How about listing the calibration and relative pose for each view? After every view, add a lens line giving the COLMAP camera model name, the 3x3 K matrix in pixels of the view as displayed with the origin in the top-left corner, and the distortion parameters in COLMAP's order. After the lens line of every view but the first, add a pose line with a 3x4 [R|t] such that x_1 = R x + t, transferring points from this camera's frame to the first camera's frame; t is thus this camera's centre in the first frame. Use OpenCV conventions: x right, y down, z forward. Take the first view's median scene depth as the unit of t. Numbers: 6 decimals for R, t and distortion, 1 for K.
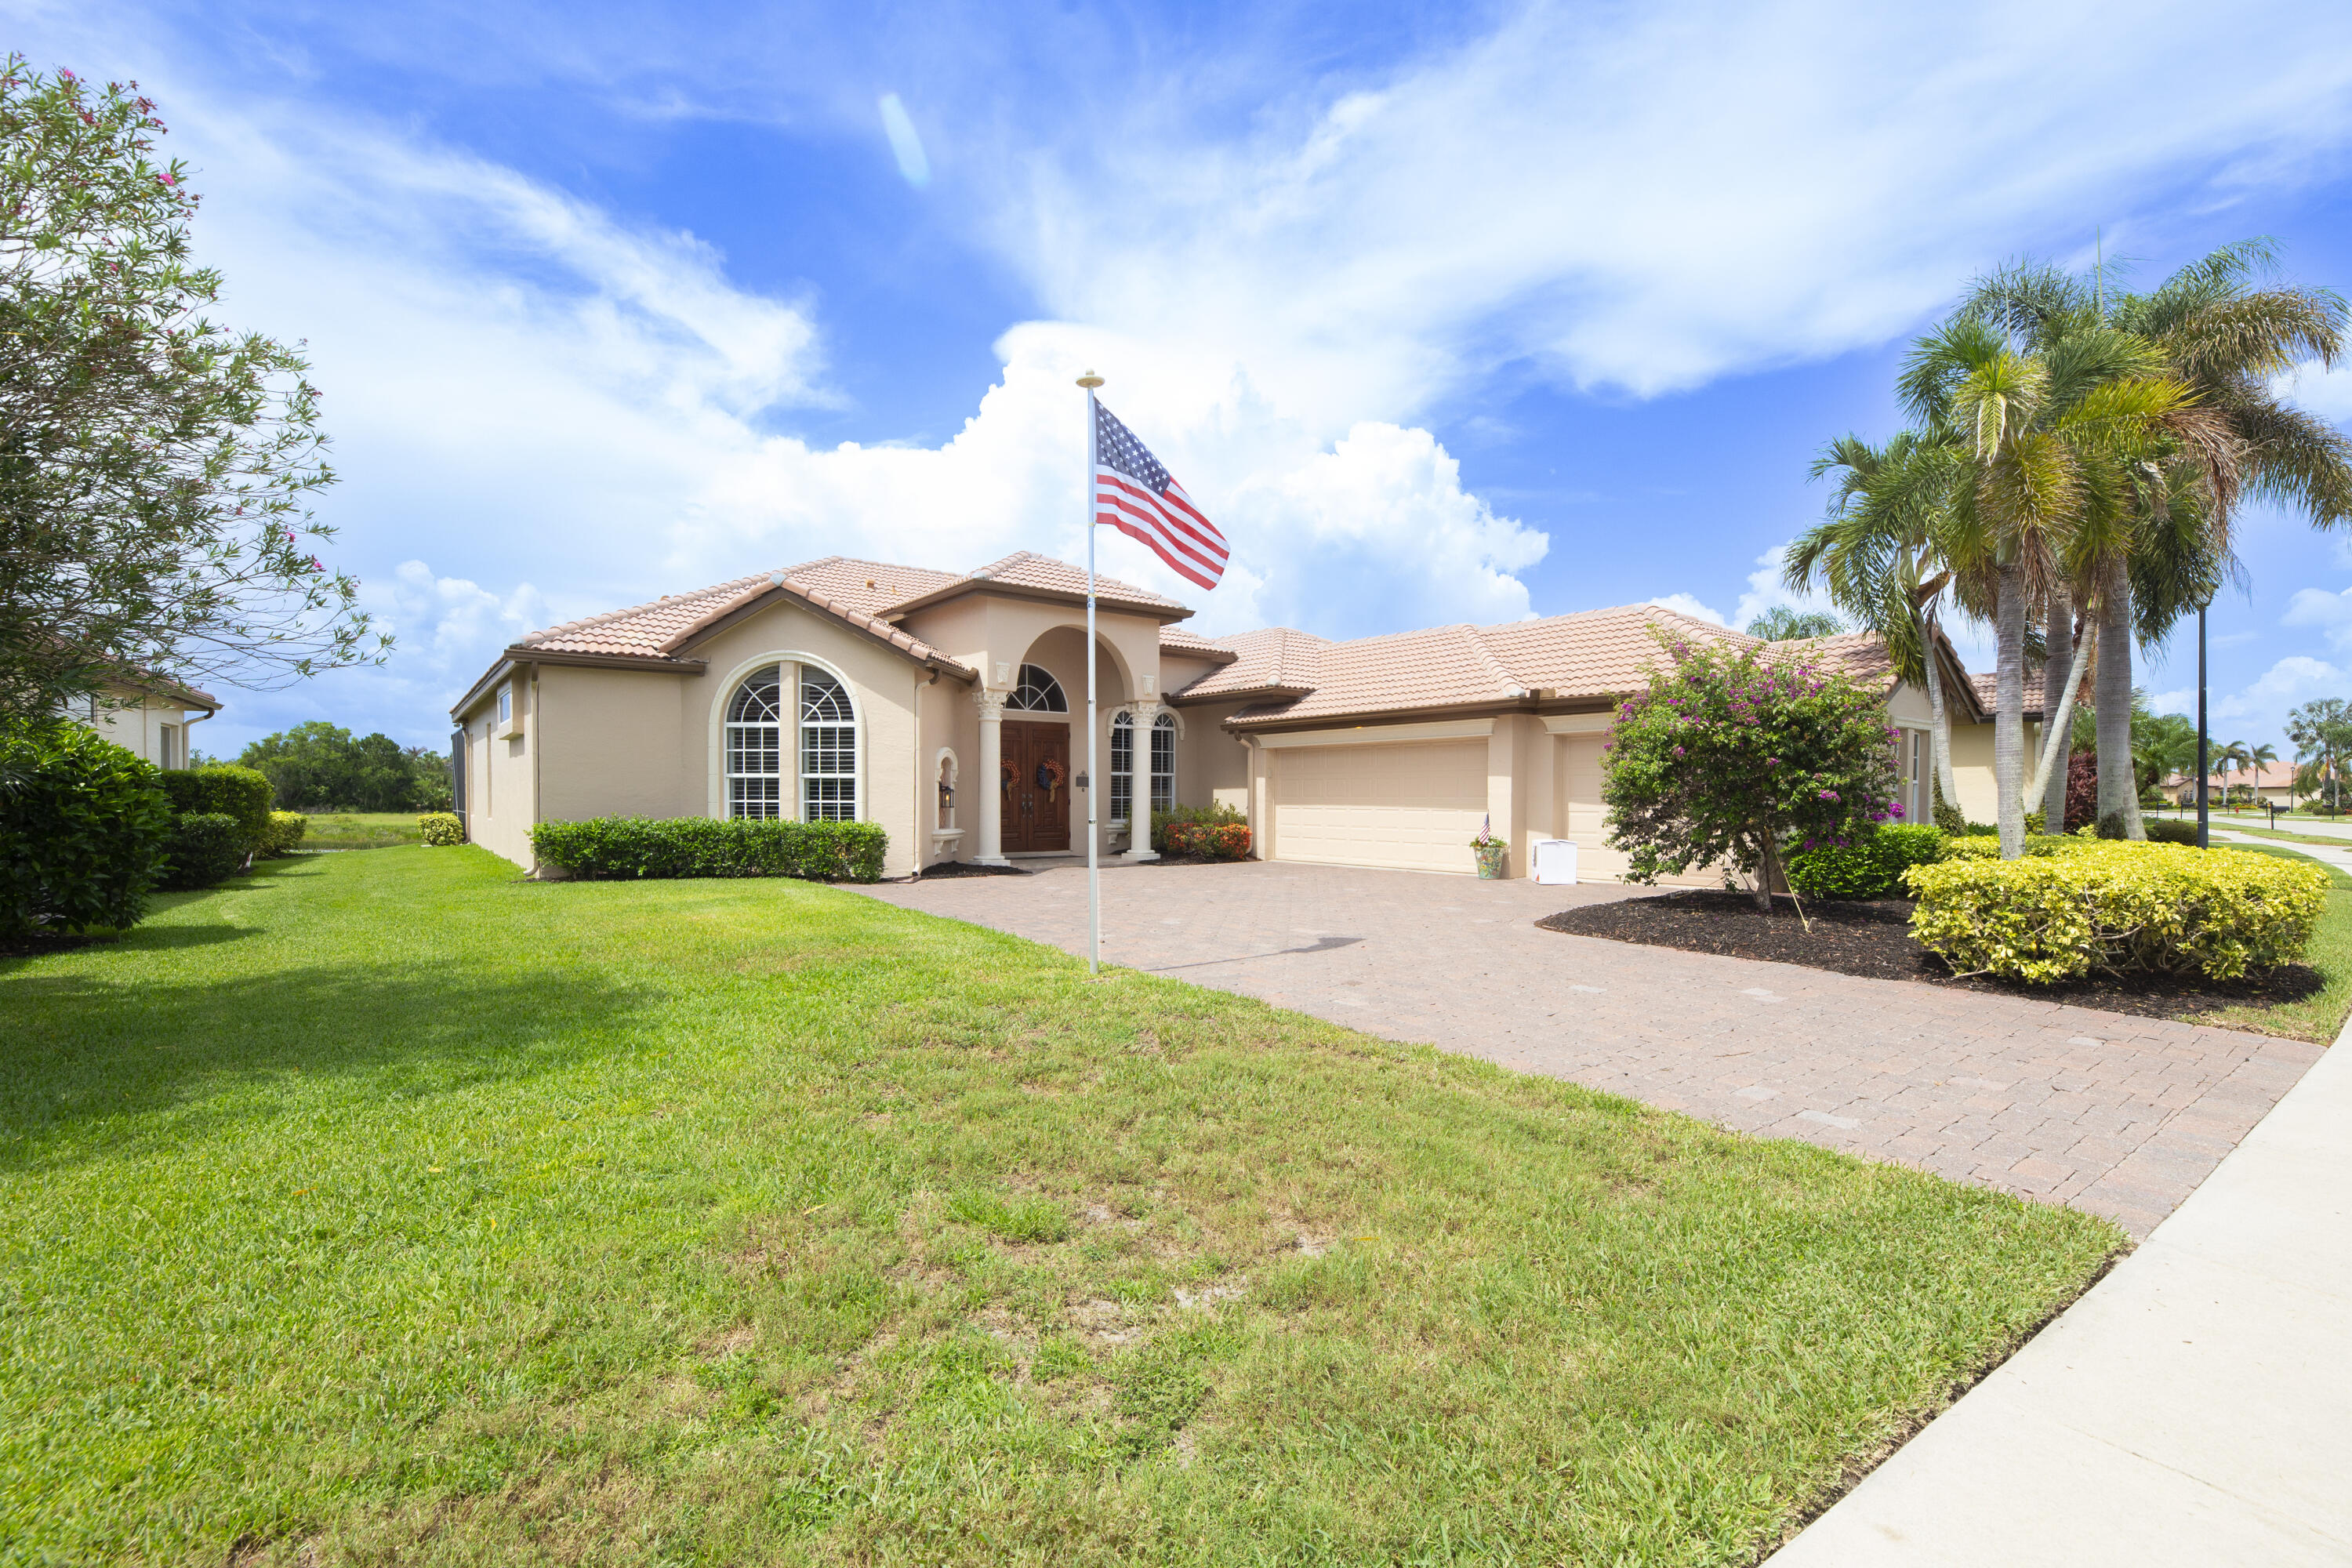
lens RADIAL K [[1069.7, 0, 1174.6], [0, 1069.7, 870.9], [0, 0, 1]] dist [-0.002690, -0.000910]
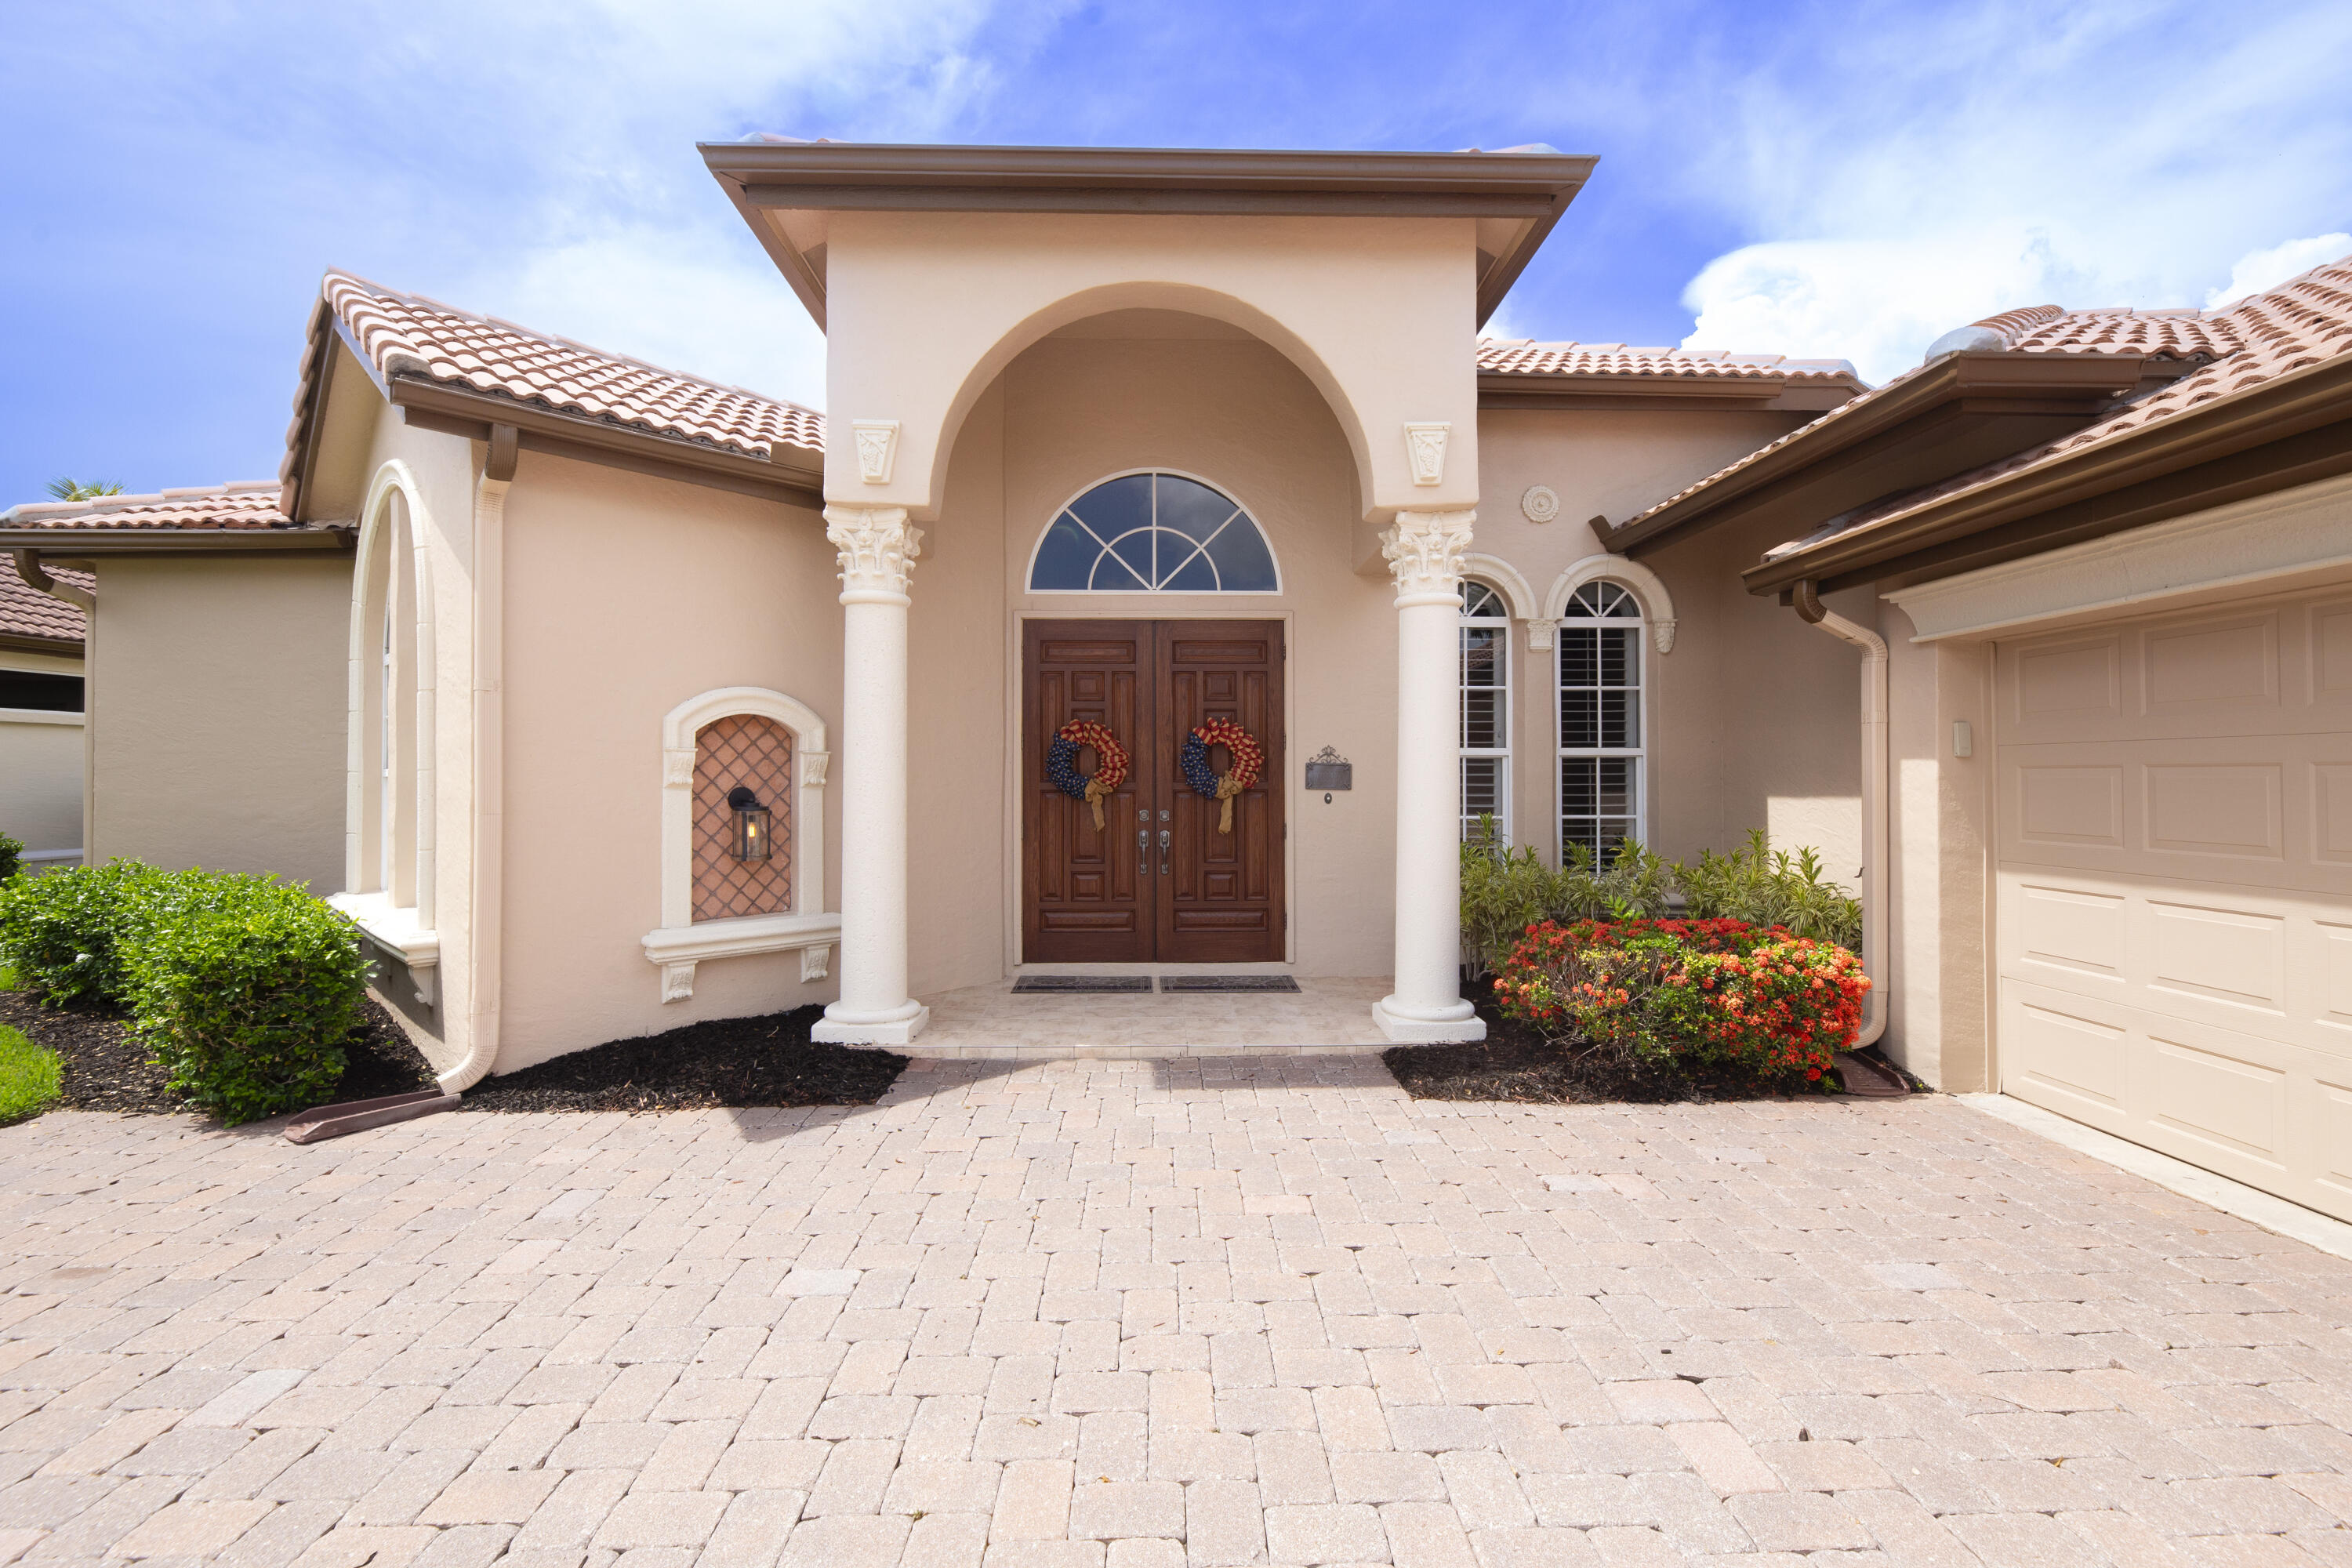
lens RADIAL K [[1000.0, 0, 1178.2], [0, 1000.0, 771.8], [0, 0, 1]] dist [-0.001542, -0.001058]
pose [[0.792003, -0.004904, -0.610498, 0.079814], [-0.040634, 0.997327, -0.060726, -0.058221], [0.609164, 0.072902, 0.789686, 0.657468]]
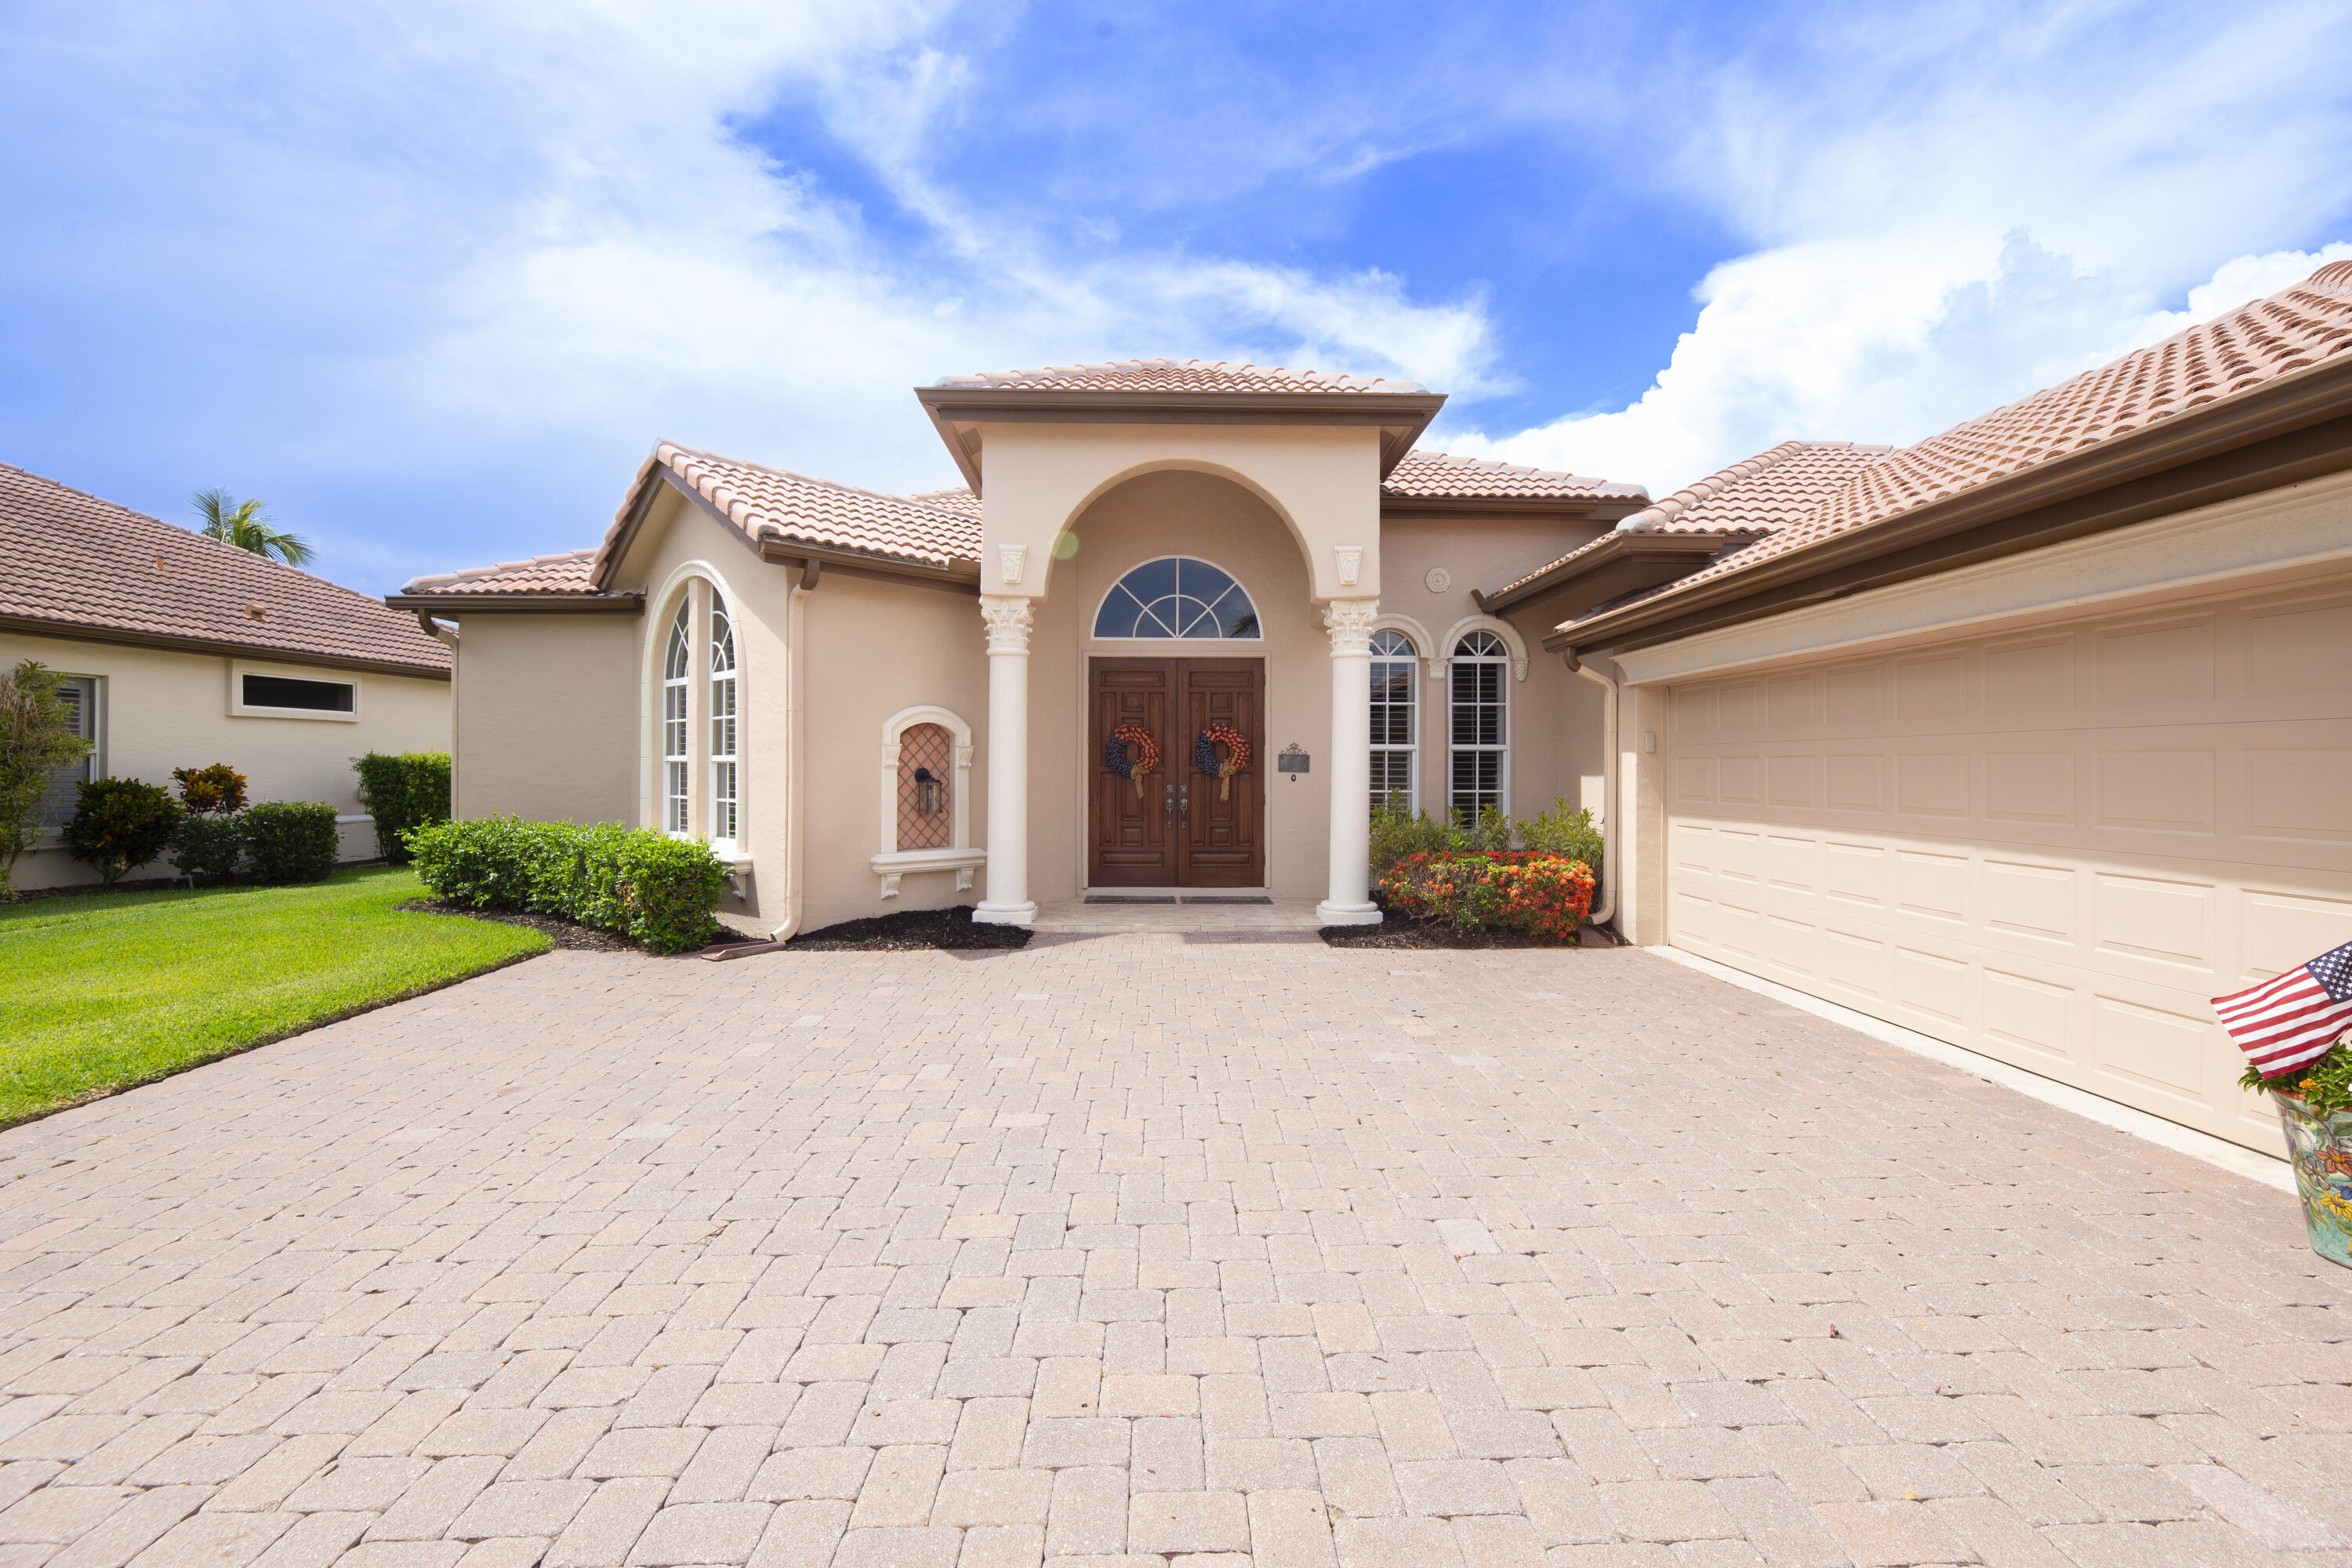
lens RADIAL K [[1000.0, 0, 1178.2], [0, 1000.0, 771.8], [0, 0, 1]] dist [-0.001542, -0.001058]
pose [[0.791351, 0.003860, -0.611350, 0.170972], [-0.044357, 0.997707, -0.051117, -0.047145], [0.609751, 0.067570, 0.789707, 0.528917]]
